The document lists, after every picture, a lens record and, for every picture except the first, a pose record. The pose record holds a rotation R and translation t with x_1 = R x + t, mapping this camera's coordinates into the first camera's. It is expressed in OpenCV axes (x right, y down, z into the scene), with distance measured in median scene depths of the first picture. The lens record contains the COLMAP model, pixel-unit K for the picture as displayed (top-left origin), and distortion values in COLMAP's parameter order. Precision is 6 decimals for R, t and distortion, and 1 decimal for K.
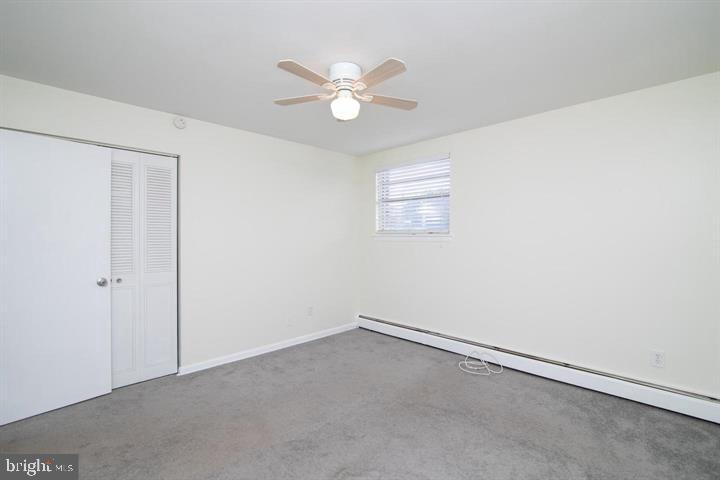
lens RADIAL K [[328.9, 0, 362.7], [0, 328.9, 238.6], [0, 0, 1]] dist [-0.019629, 0.000158]
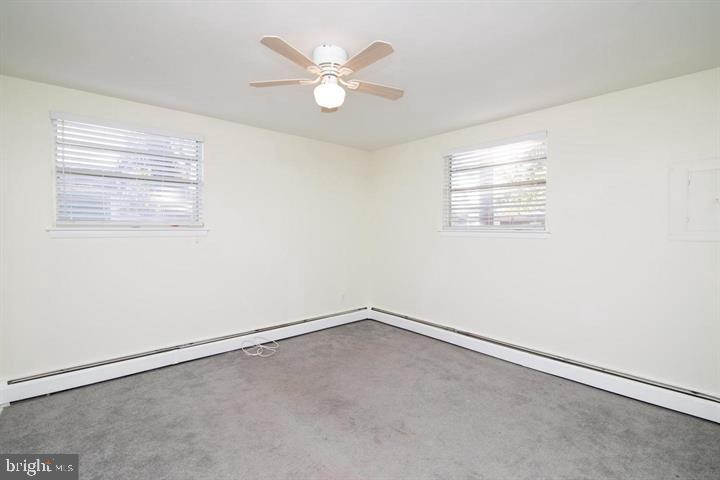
lens RADIAL K [[328.9, 0, 362.7], [0, 328.9, 238.6], [0, 0, 1]] dist [-0.019629, 0.000158]
pose [[0.052804, -0.035040, 0.997990, -0.650313], [-0.011327, 0.999299, 0.035686, -0.023184], [-0.998541, -0.013189, 0.052370, 0.558016]]
